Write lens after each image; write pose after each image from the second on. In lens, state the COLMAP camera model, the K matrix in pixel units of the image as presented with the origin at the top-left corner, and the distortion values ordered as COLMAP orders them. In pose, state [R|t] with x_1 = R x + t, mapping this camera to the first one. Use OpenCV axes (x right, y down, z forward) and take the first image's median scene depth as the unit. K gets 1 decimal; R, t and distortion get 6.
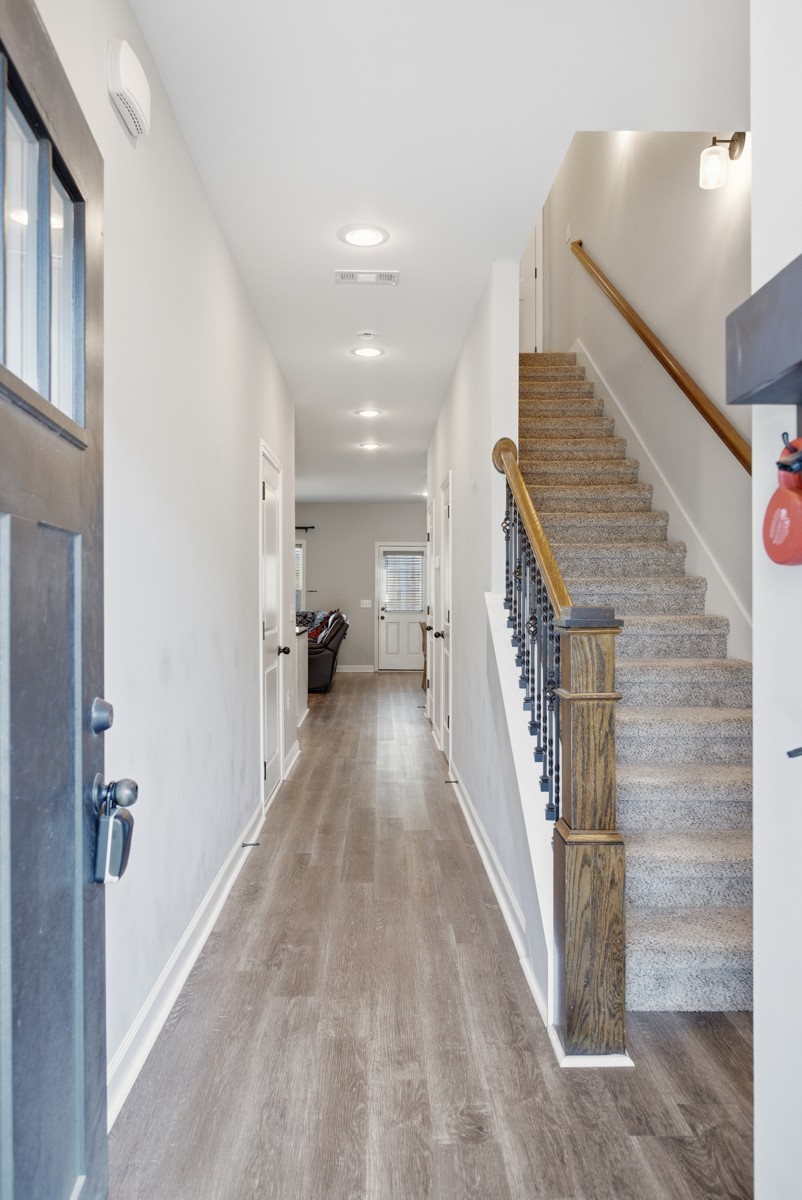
lens RADIAL K [[685.1, 0, 395.7], [0, 685.1, 602.0], [0, 0, 1]] dist [-0.000392, -0.000001]
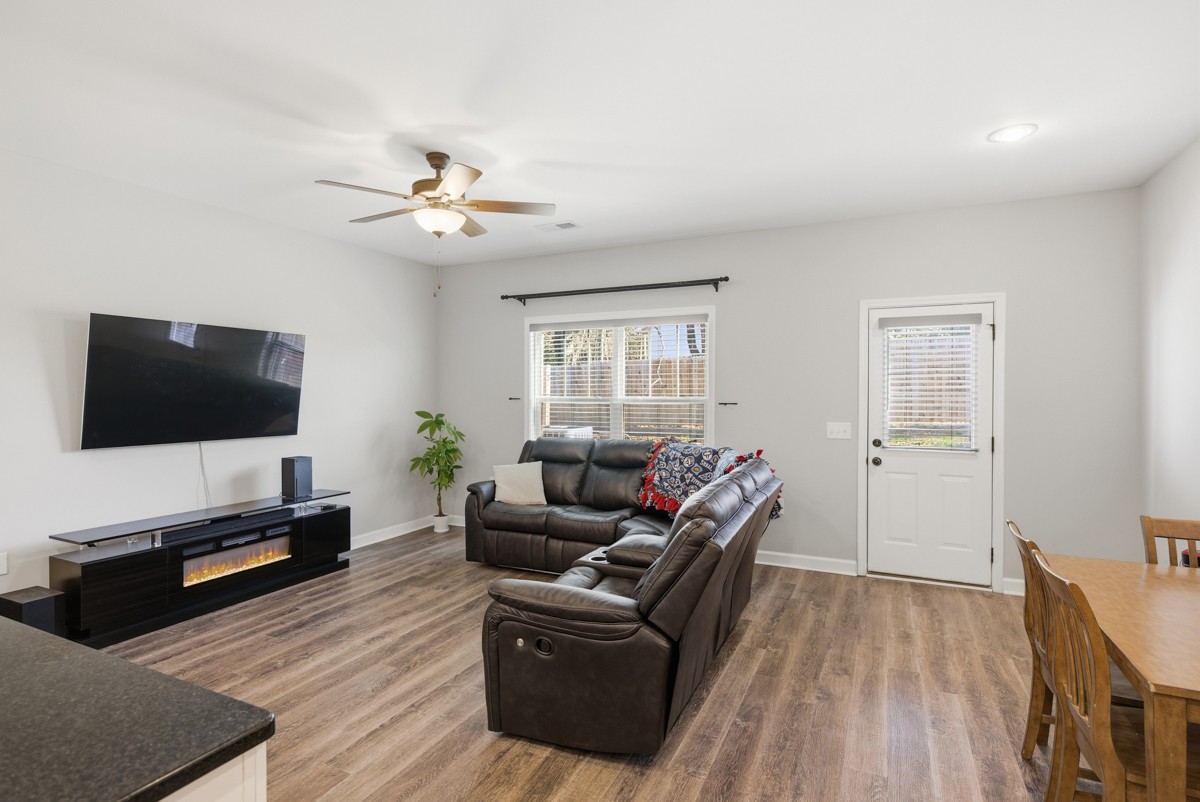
lens RADIAL K [[584.8, 0, 601.4], [0, 584.8, 394.8], [0, 0, 1]] dist [0.000906, -0.003564]
pose [[0.885519, 0.003506, -0.464590, -0.000338], [-0.001719, 0.999989, 0.004271, -0.024325], [0.464600, -0.002984, 0.885515, 0.571905]]
